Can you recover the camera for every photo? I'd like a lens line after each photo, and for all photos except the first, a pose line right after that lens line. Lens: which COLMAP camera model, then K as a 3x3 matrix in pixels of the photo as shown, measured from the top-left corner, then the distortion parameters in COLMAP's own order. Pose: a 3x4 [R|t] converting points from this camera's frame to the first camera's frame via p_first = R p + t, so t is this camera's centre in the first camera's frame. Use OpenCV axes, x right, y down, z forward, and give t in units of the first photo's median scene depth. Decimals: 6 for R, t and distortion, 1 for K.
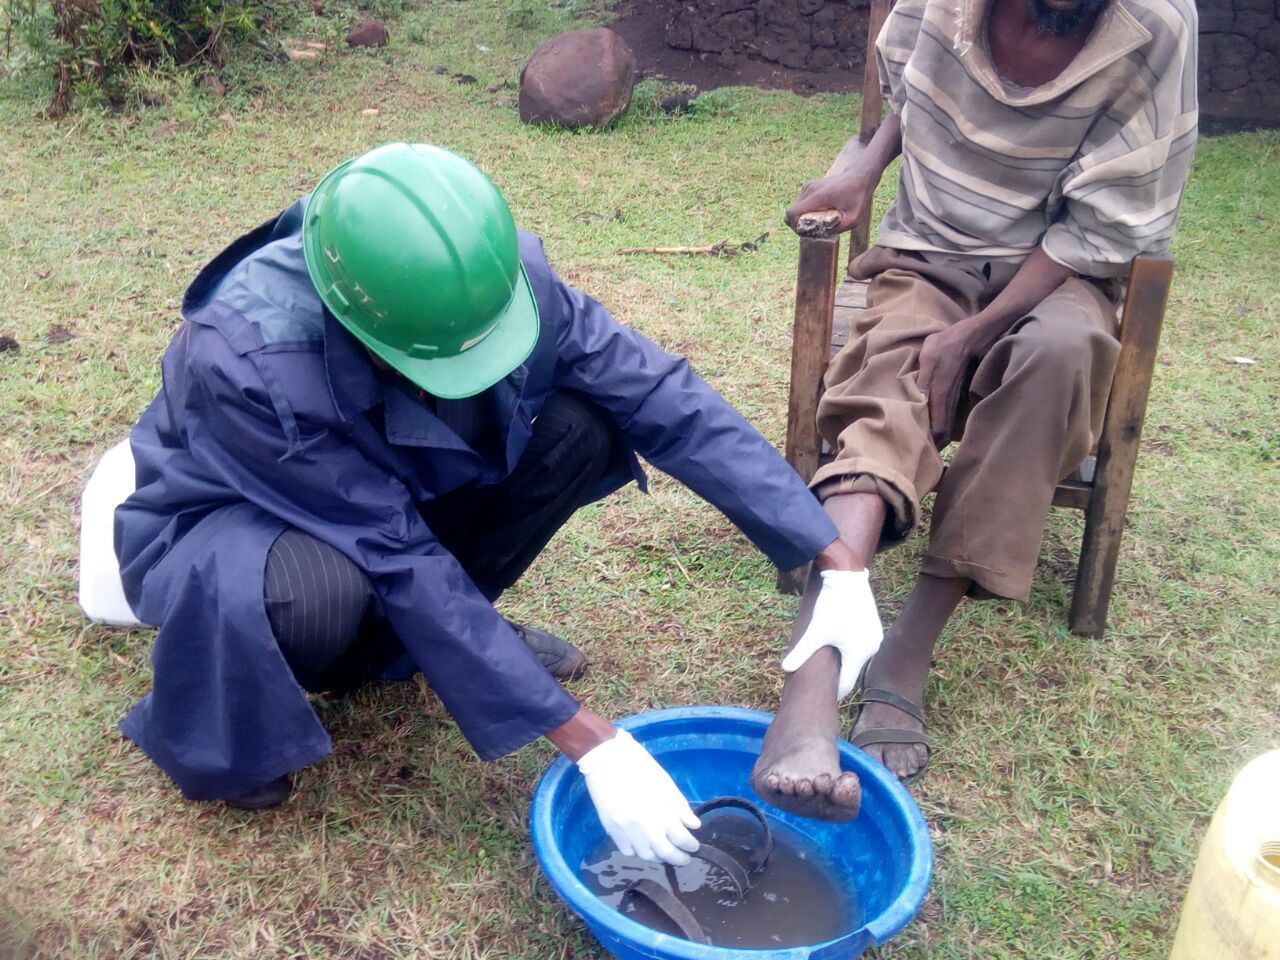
lens RADIAL K [[1481.4, 0, 640.0], [0, 1481.4, 480.0], [0, 0, 1]] dist [0.048921, -0.019595]
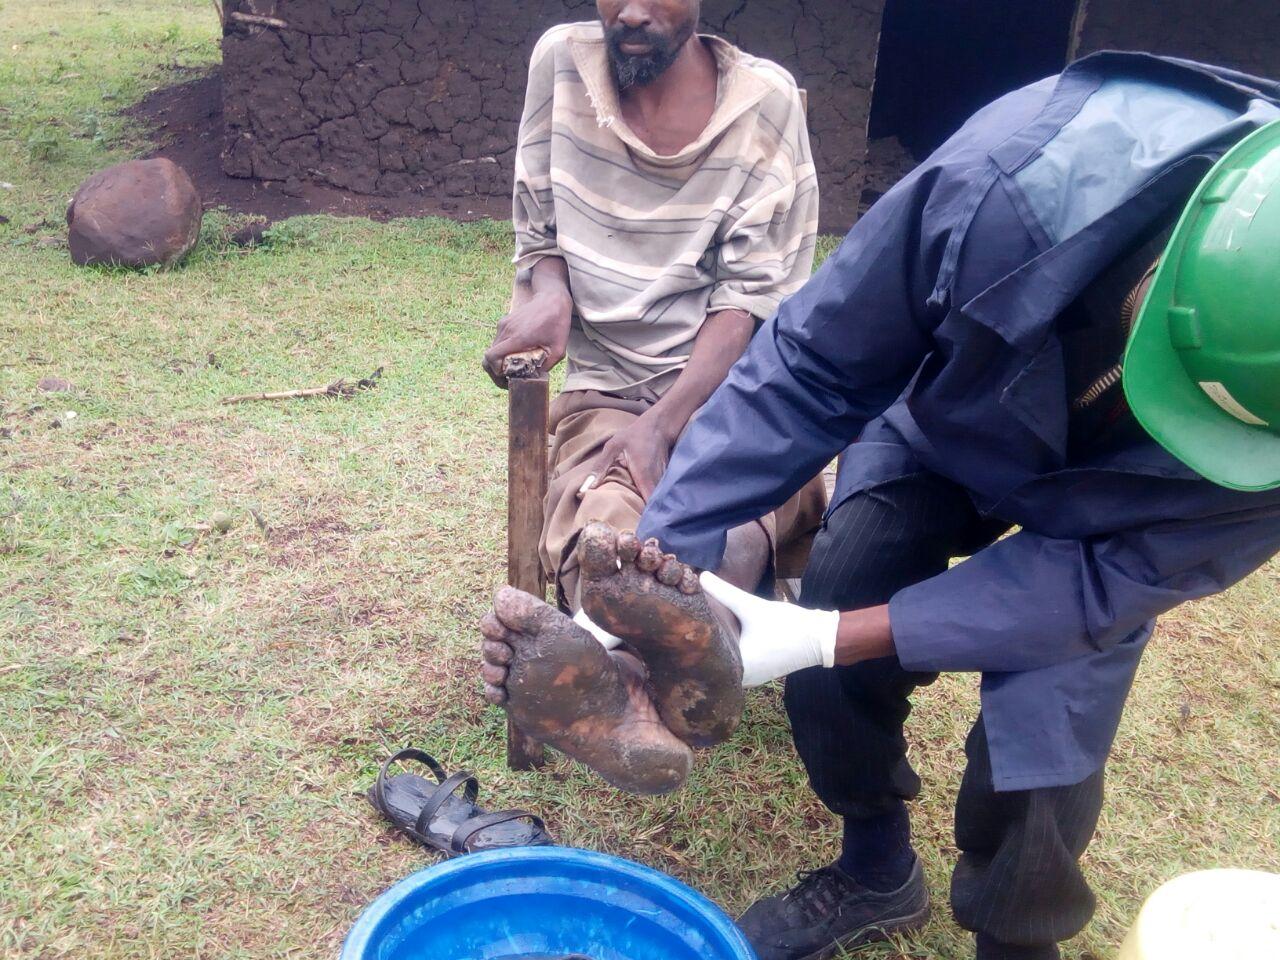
lens RADIAL K [[1481.4, 0, 640.0], [0, 1481.4, 480.0], [0, 0, 1]] dist [0.048921, -0.019595]
pose [[0.943979, -0.101932, 0.313867, -0.065090], [0.125417, 0.990550, -0.055507, -0.025564], [-0.305243, 0.091761, 0.947843, 0.075168]]
